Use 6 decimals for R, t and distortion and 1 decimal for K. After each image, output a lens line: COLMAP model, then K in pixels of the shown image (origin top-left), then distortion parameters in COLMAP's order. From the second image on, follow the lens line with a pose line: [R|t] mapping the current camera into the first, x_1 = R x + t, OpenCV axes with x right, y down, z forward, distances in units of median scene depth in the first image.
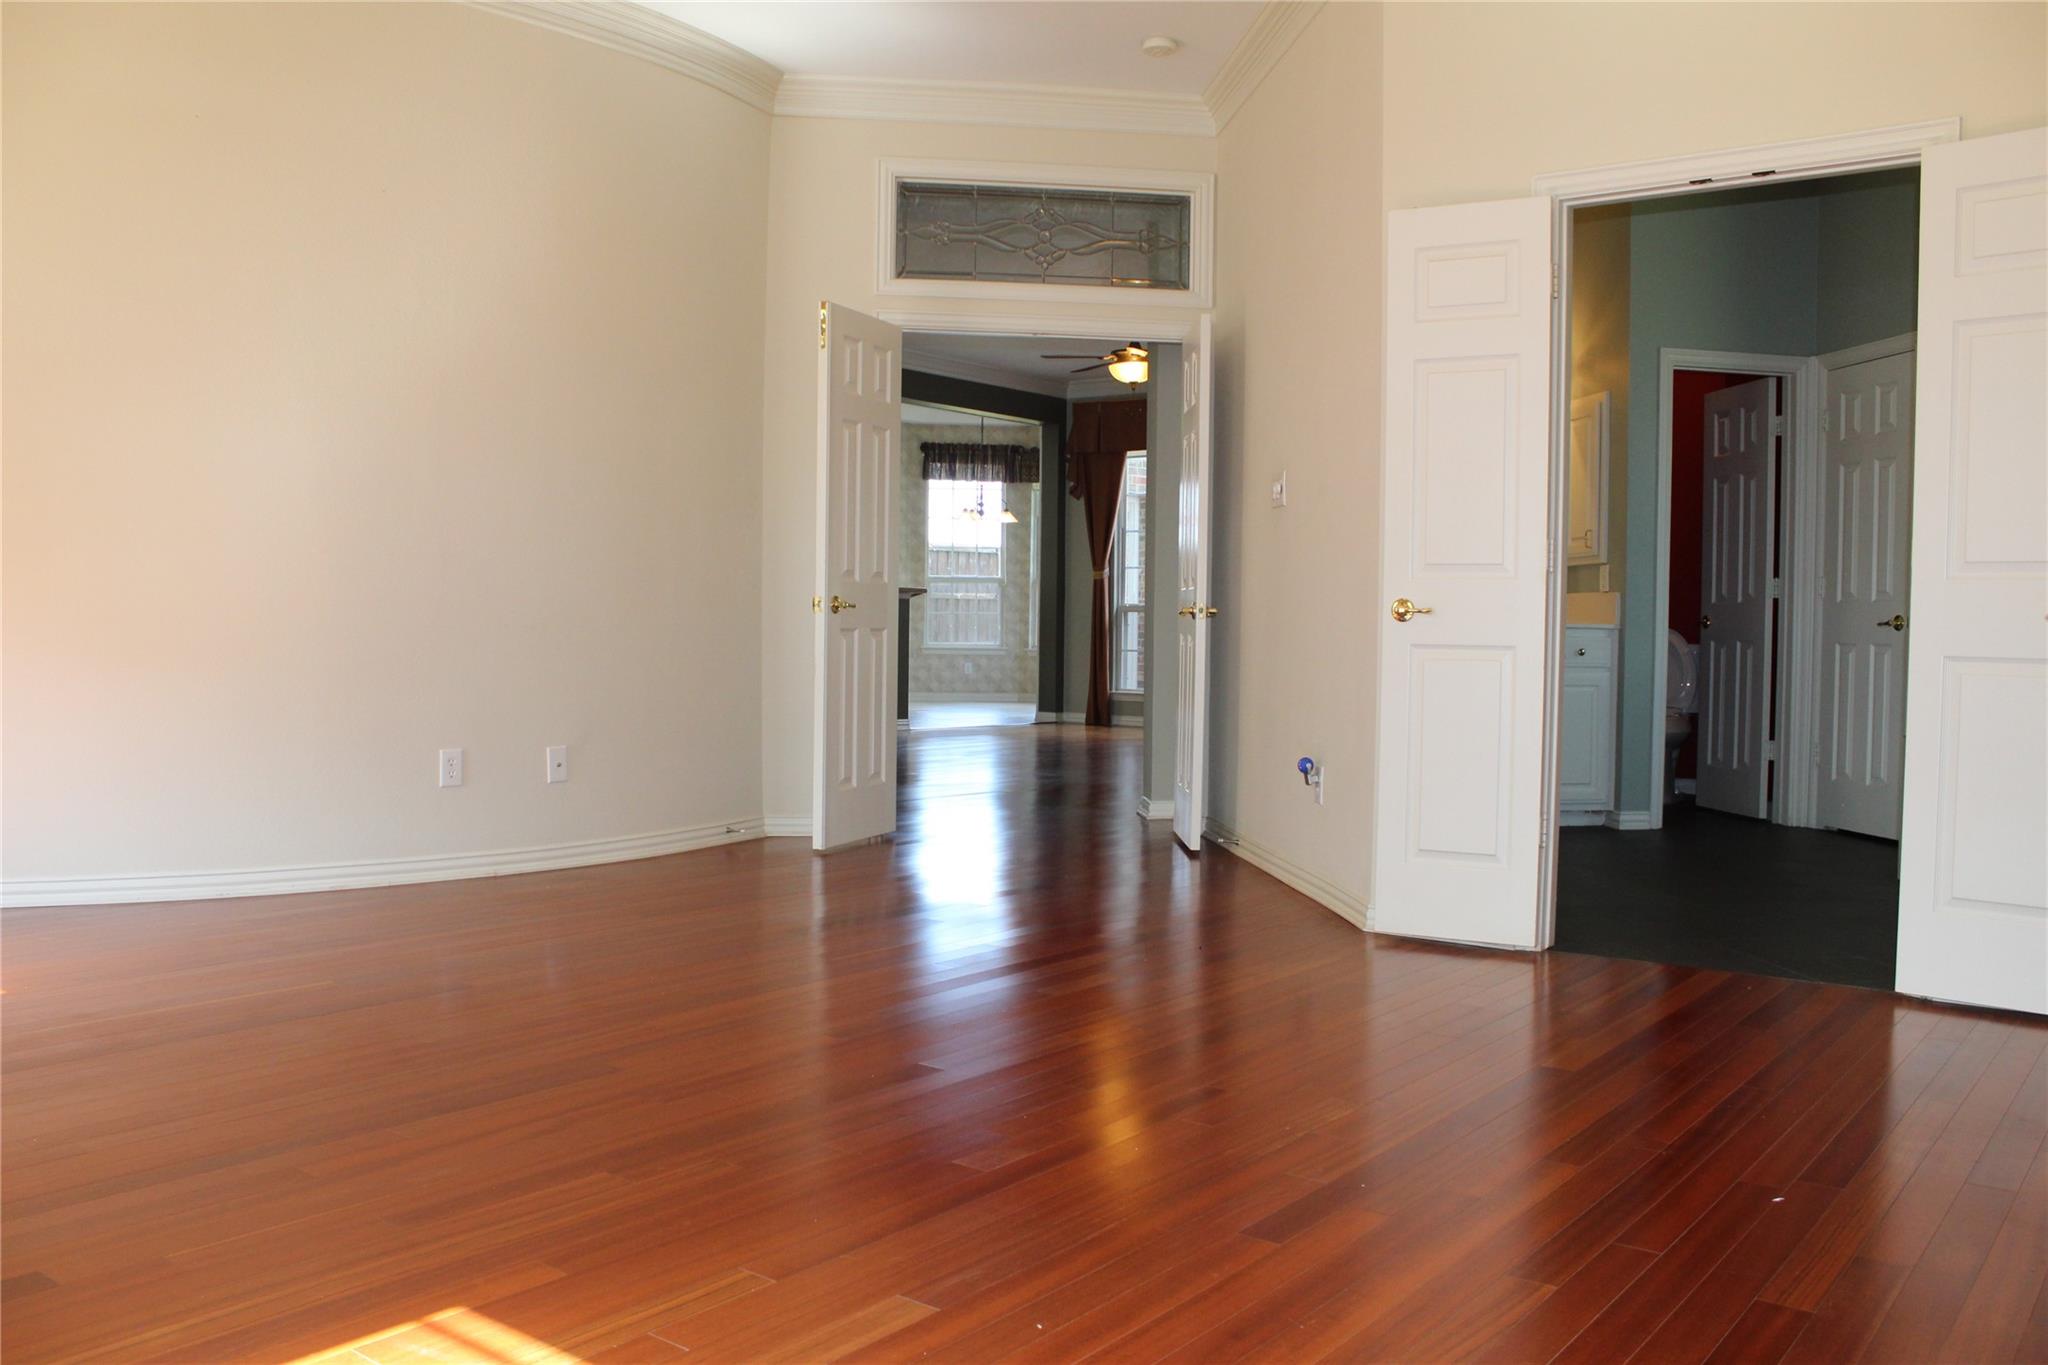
lens RADIAL K [[1743.8, 0, 1024.0], [0, 1743.8, 682.5], [0, 0, 1]] dist [-0.094405, 0.001372]
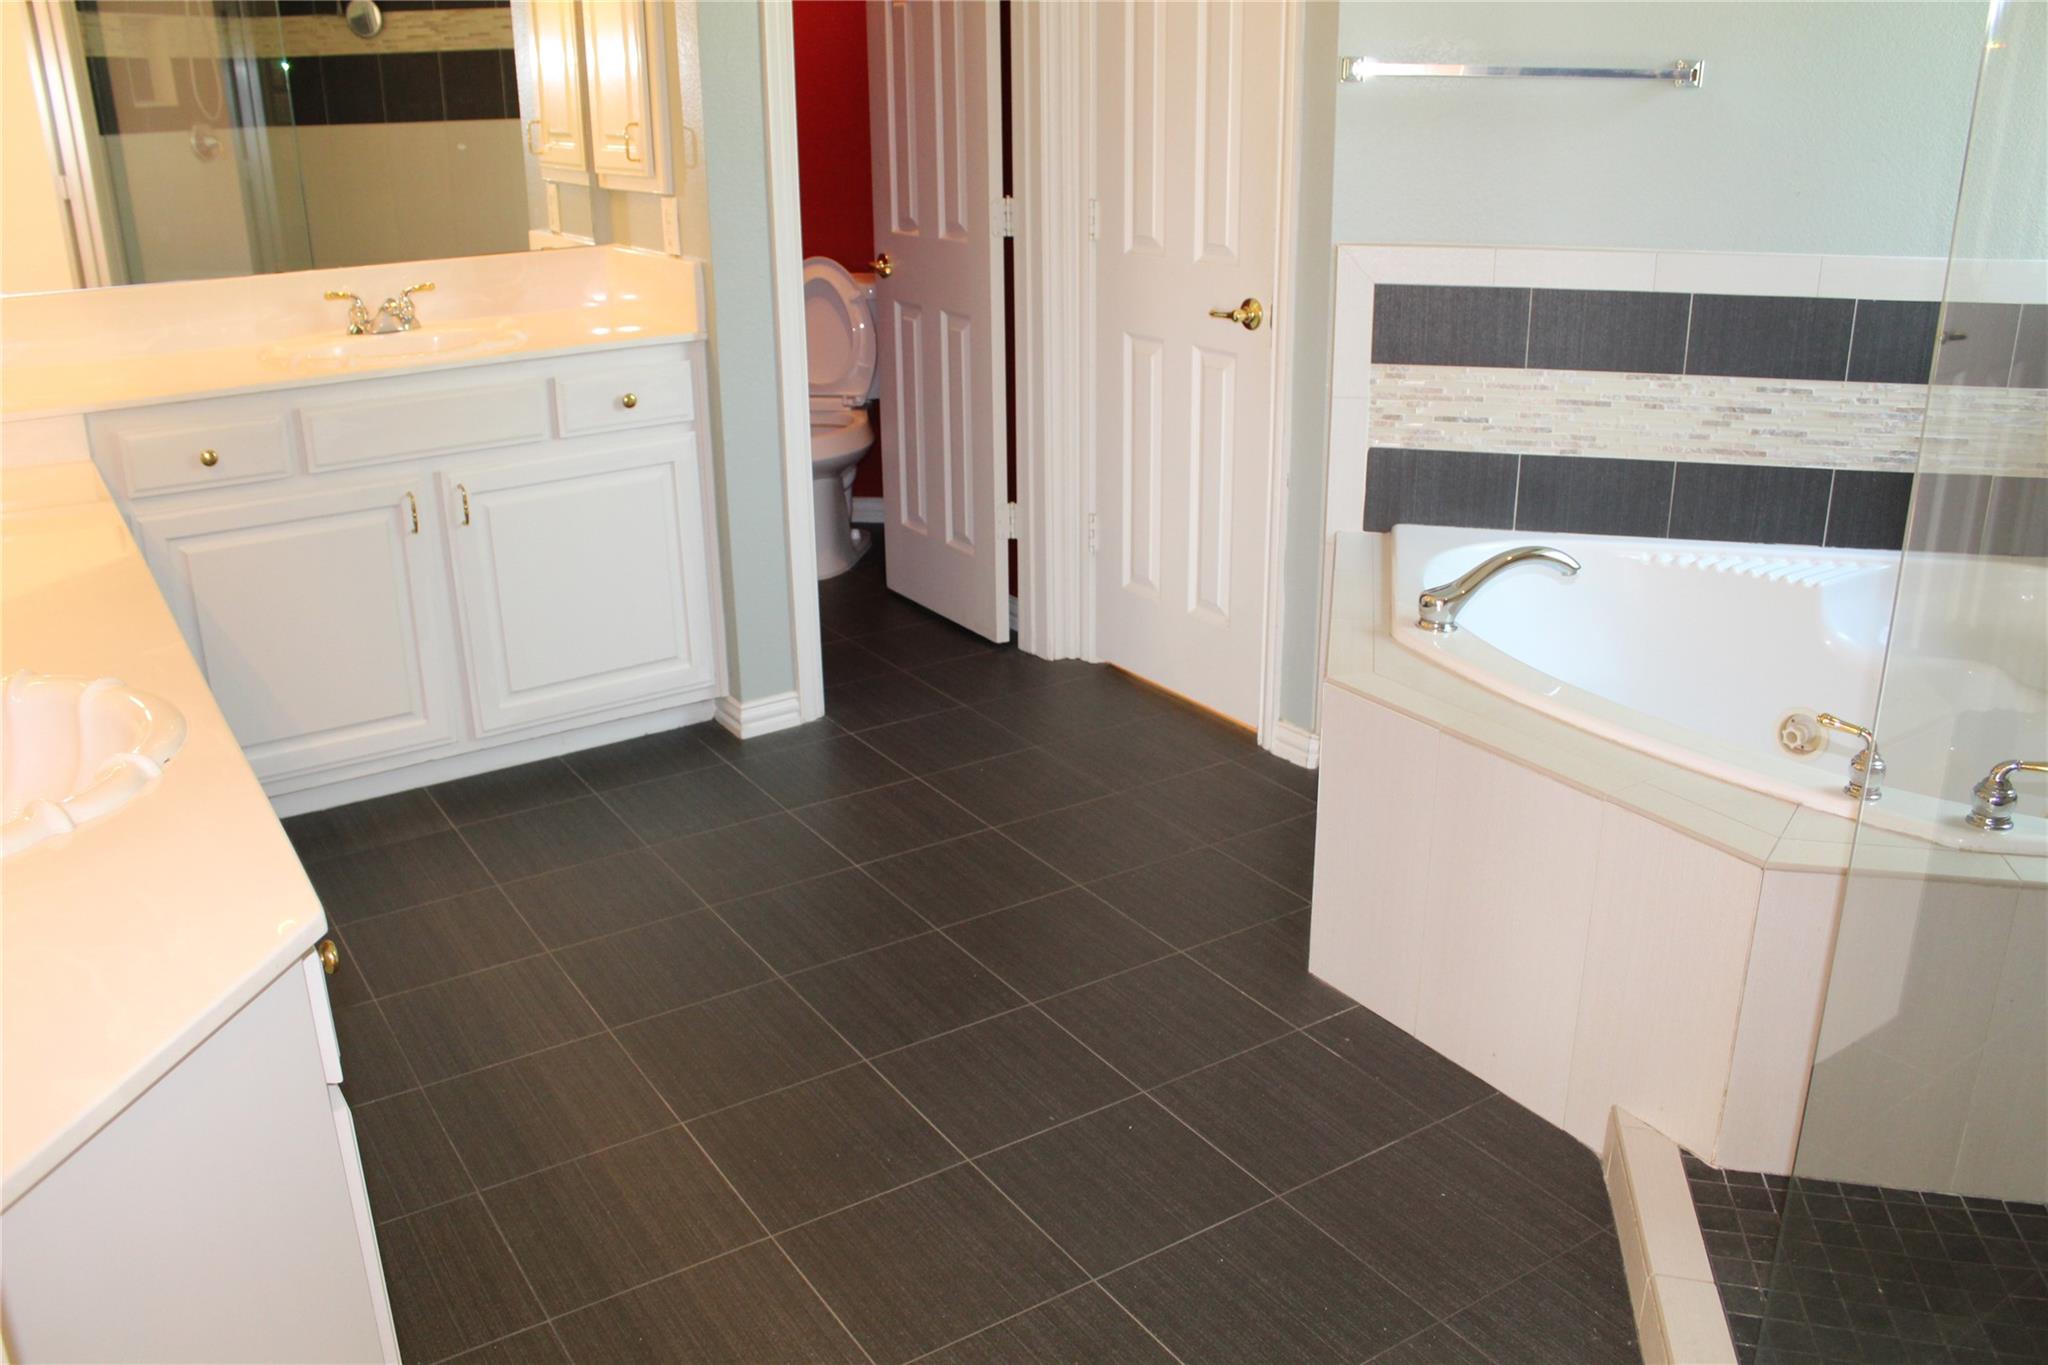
lens RADIAL K [[1743.8, 0, 1024.0], [0, 1743.8, 682.5], [0, 0, 1]] dist [-0.094405, 0.001372]
pose [[0.903630, -0.171498, 0.392481, 0.217913], [0.038475, 0.945136, 0.324402, -0.092399], [-0.426582, -0.278039, 0.860652, 0.516959]]
